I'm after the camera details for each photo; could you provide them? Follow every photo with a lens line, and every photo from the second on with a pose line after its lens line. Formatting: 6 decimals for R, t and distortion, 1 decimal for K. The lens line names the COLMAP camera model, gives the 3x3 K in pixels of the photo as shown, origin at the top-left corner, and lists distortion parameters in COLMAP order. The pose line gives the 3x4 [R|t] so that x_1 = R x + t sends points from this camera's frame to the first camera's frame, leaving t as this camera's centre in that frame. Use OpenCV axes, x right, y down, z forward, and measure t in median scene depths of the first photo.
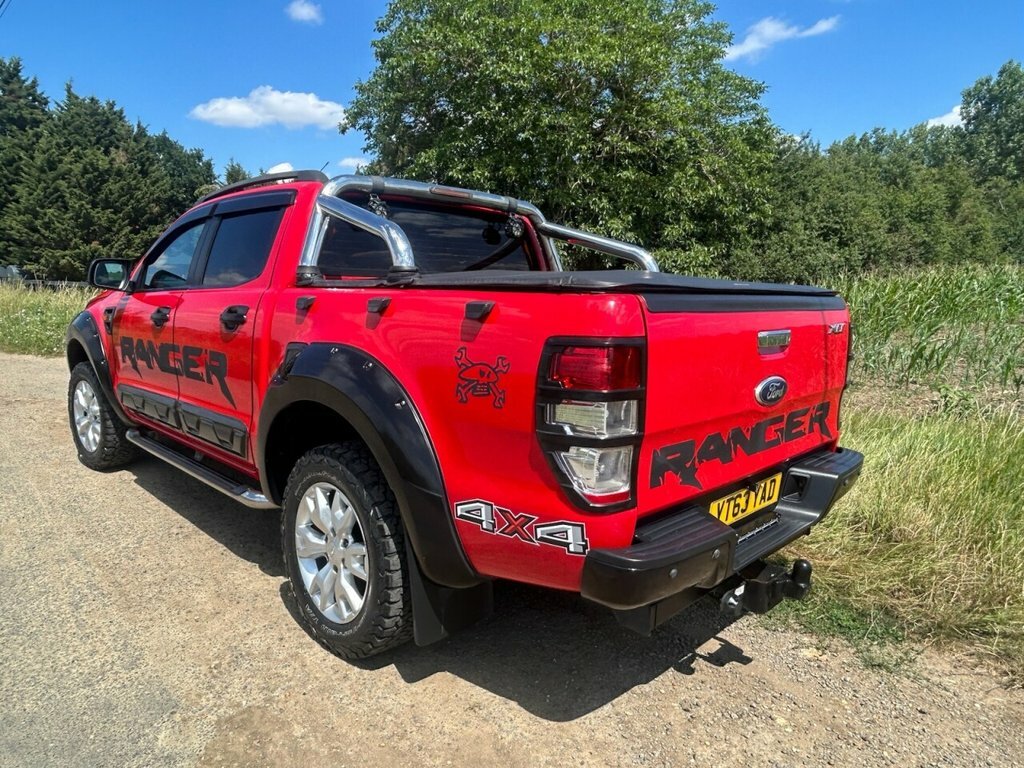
lens RADIAL K [[668.2, 0, 505.3], [0, 668.2, 386.9], [0, 0, 1]] dist [-0.006750, 0.007032]
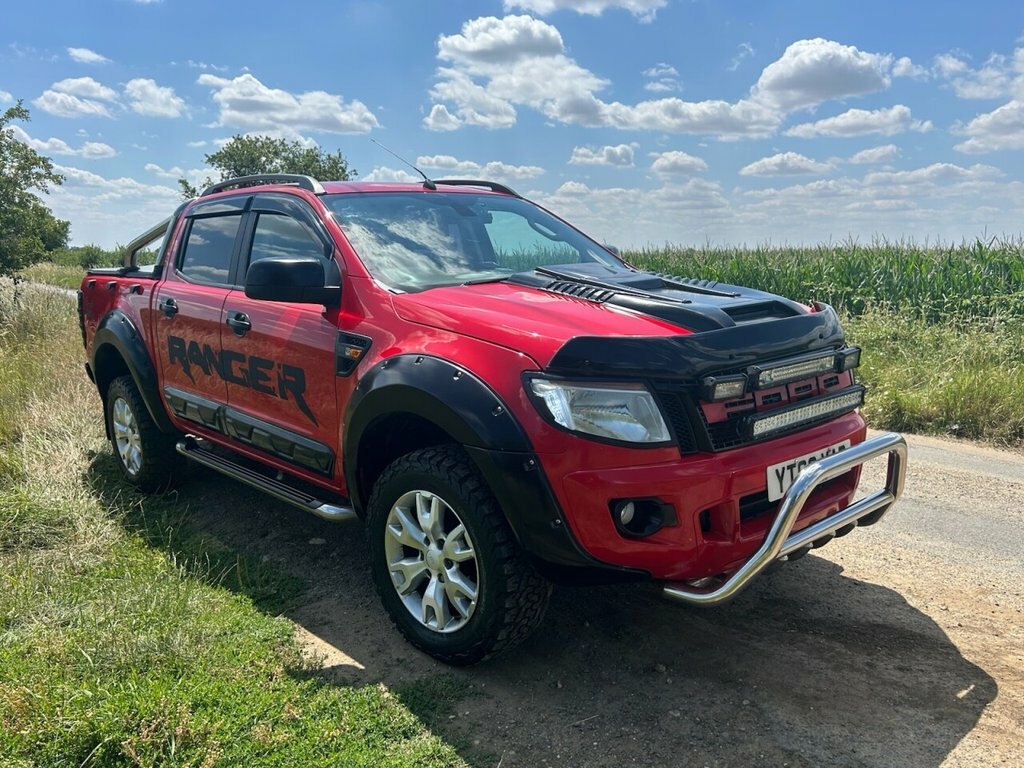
lens RADIAL K [[831.5, 0, 510.3], [0, 831.5, 387.2], [0, 0, 1]] dist [0.056358, -0.068490]
pose [[0.998555, -0.053683, -0.002577, -0.034982], [0.053680, 0.998557, -0.001451, 0.006007], [0.002651, 0.001311, 0.999996, -0.052104]]
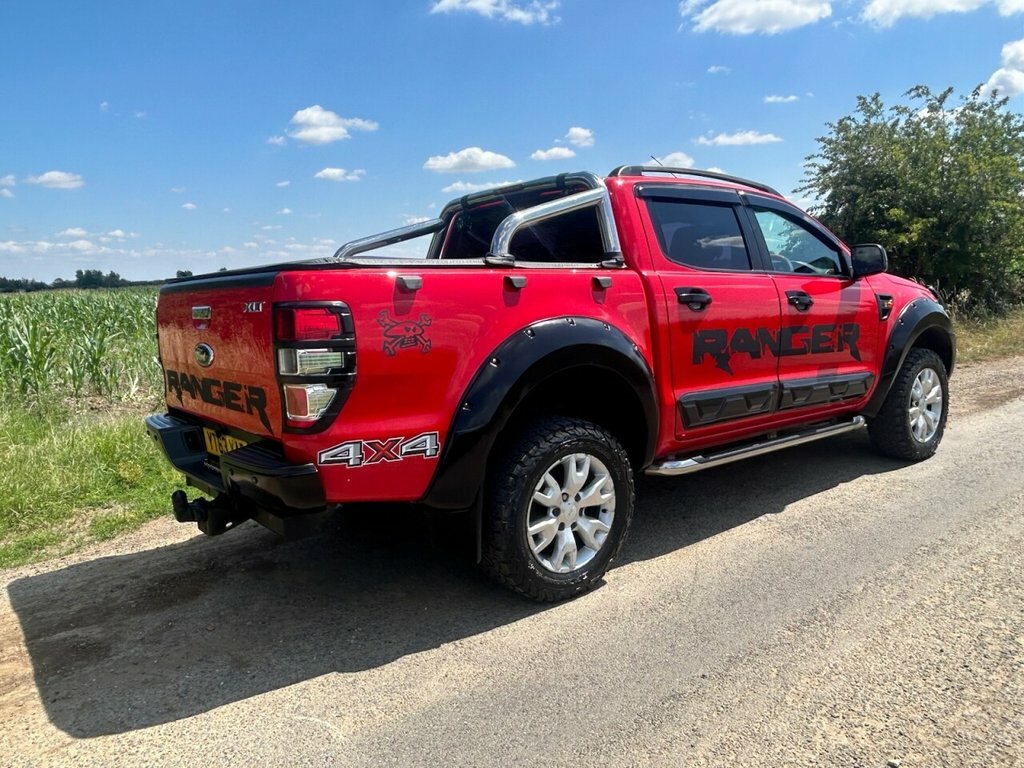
lens RADIAL K [[762.3, 0, 512.0], [0, 762.3, 384.0], [0, 0, 1]] dist [-0.000046, -0.004581]
pose [[0.031247, 0.089430, -0.995503, 0.161418], [-0.117535, 0.989408, 0.085194, -0.011232], [0.992577, 0.114345, 0.041427, 0.129637]]
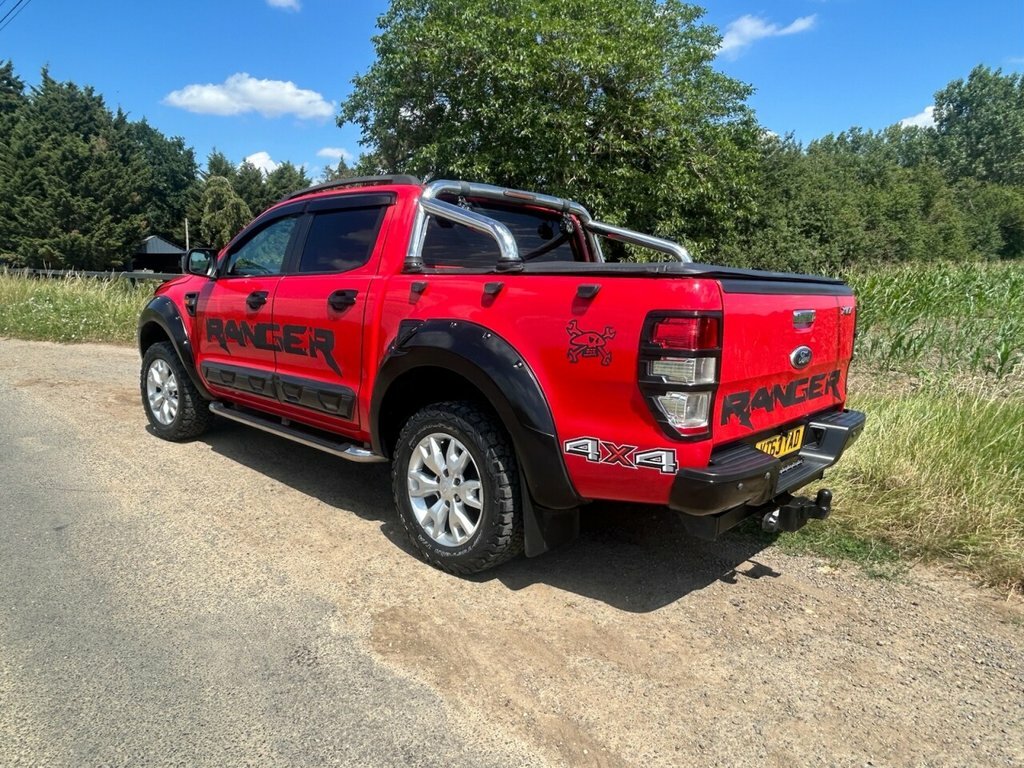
lens RADIAL K [[667.6, 0, 513.3], [0, 667.6, 385.3], [0, 0, 1]] dist [-0.006105, 0.006153]
pose [[0.999241, 0.001863, 0.038917, -0.018797], [-0.002163, 0.999968, 0.007664, 0.004710], [-0.038902, -0.007742, 0.999213, -0.023813]]
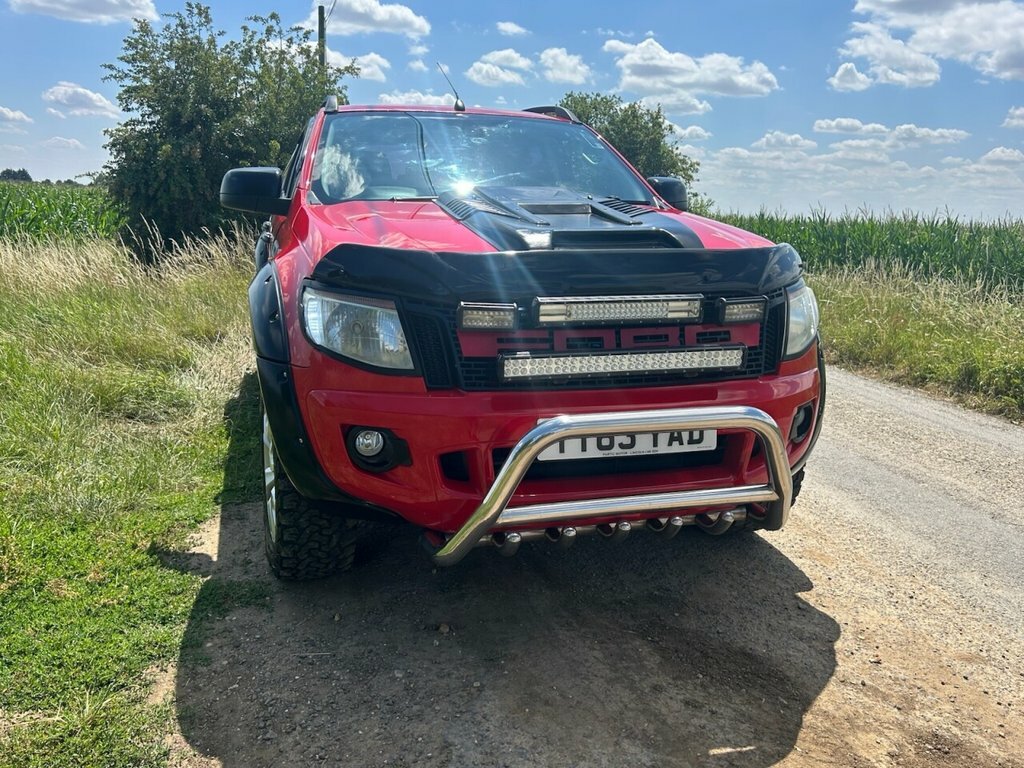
lens RADIAL K [[838.9, 0, 505.0], [0, 838.9, 372.0], [0, 0, 1]] dist [0.018234, -0.010013]
pose [[0.905525, 0.071132, -0.418289, 0.034956], [-0.067399, 0.997444, 0.023712, 0.011245], [0.418906, 0.006720, 0.908005, -0.026439]]
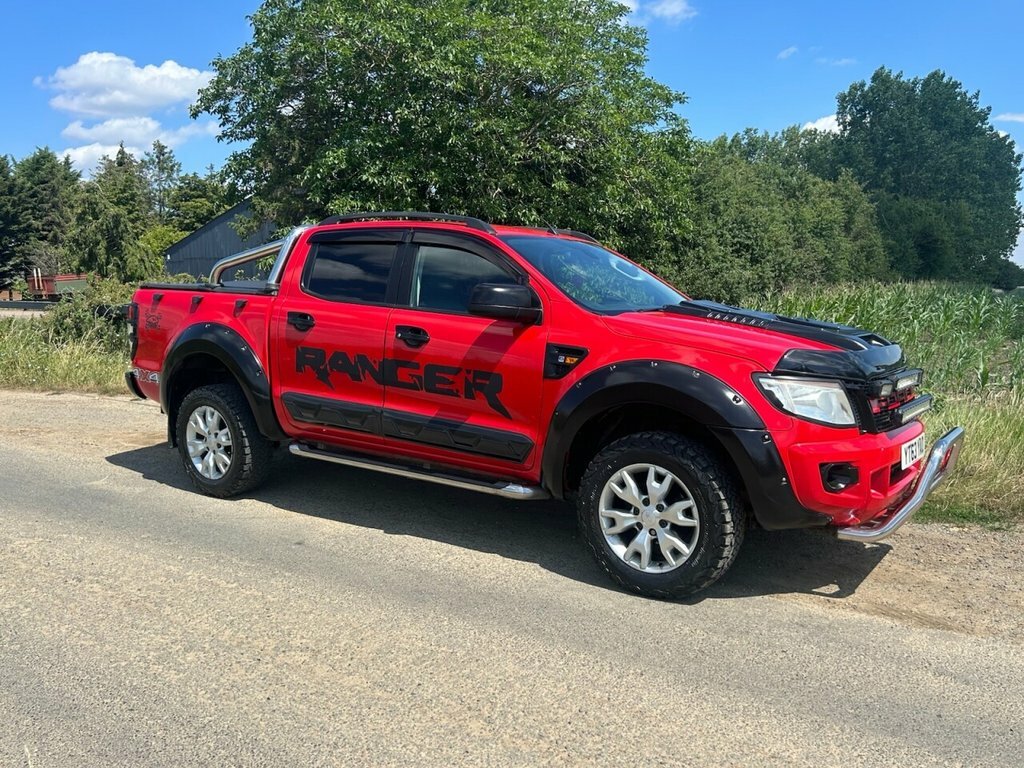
lens RADIAL K [[850.0, 0, 512.0], [0, 850.0, 384.0], [0, 0, 1]] dist [0.061521, -0.070863]
pose [[0.972347, -0.019868, 0.232693, -0.114280], [0.033098, 0.998041, -0.053091, 0.012900], [-0.231182, 0.059324, 0.971100, -0.084907]]
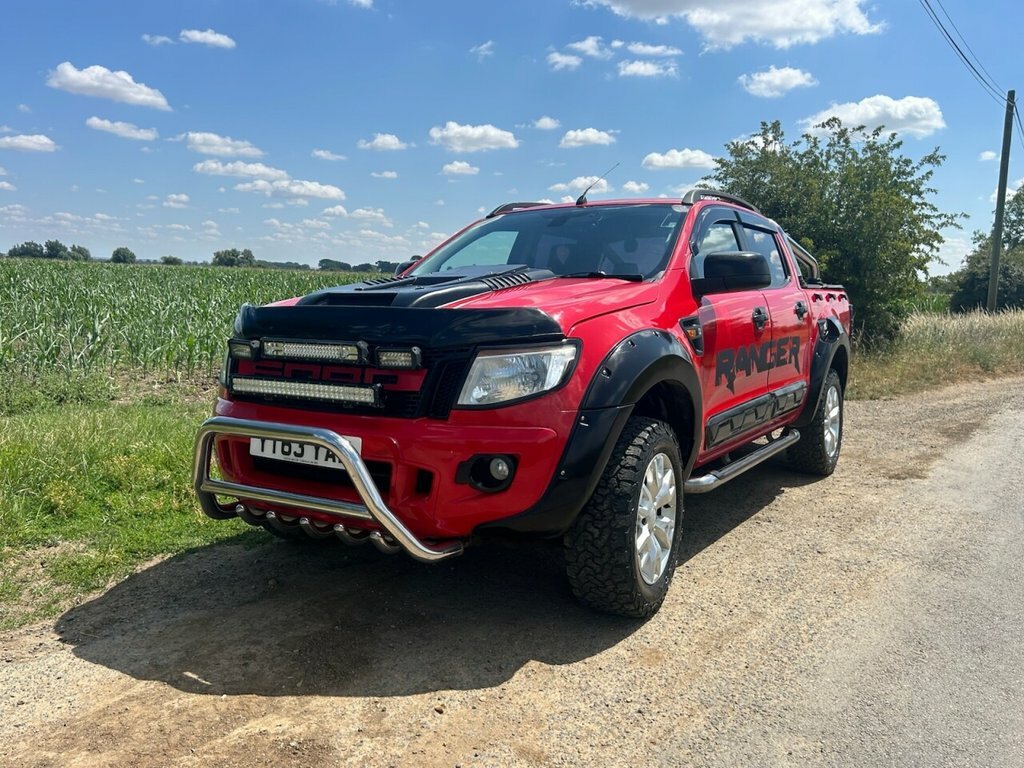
lens RADIAL K [[831.5, 0, 510.3], [0, 831.5, 387.2], [0, 0, 1]] dist [0.056358, -0.068490]
pose [[0.292161, 0.077988, -0.953184, 0.135324], [-0.174744, 0.984244, 0.026969, 0.002314], [0.940269, 0.158684, 0.301185, 0.059106]]
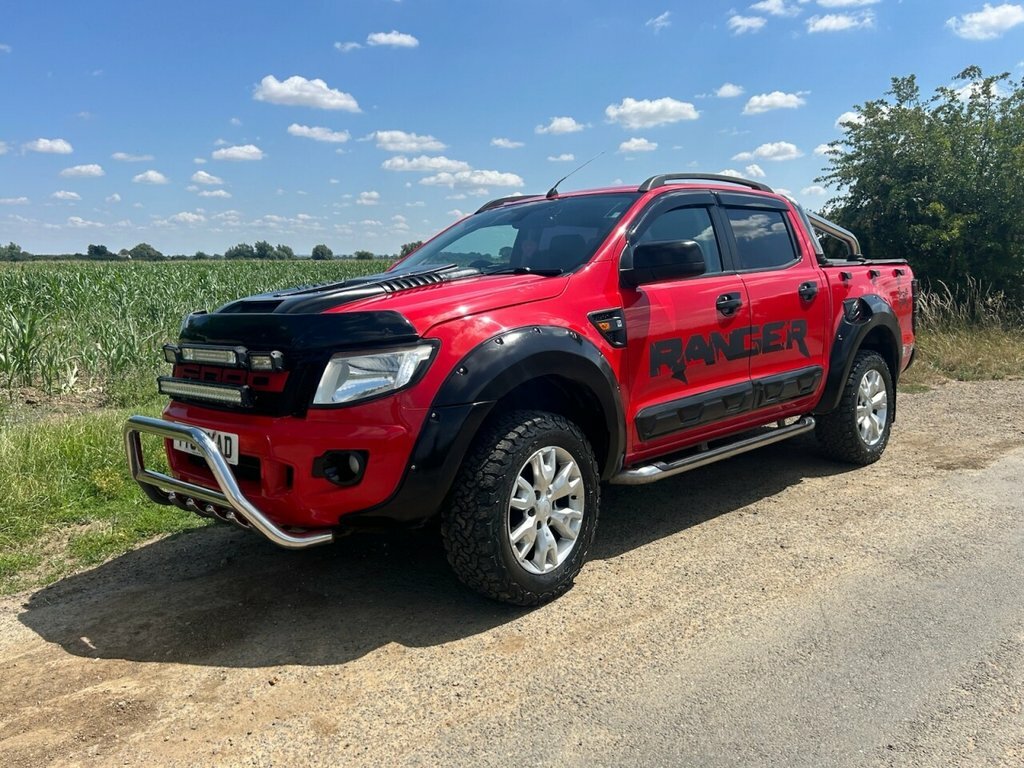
lens RADIAL K [[831.5, 0, 510.3], [0, 831.5, 387.2], [0, 0, 1]] dist [0.056358, -0.068490]
pose [[0.083374, 0.096100, -0.991874, 0.149696], [-0.146087, 0.985765, 0.083228, -0.008198], [0.985752, 0.137961, 0.096226, 0.104635]]
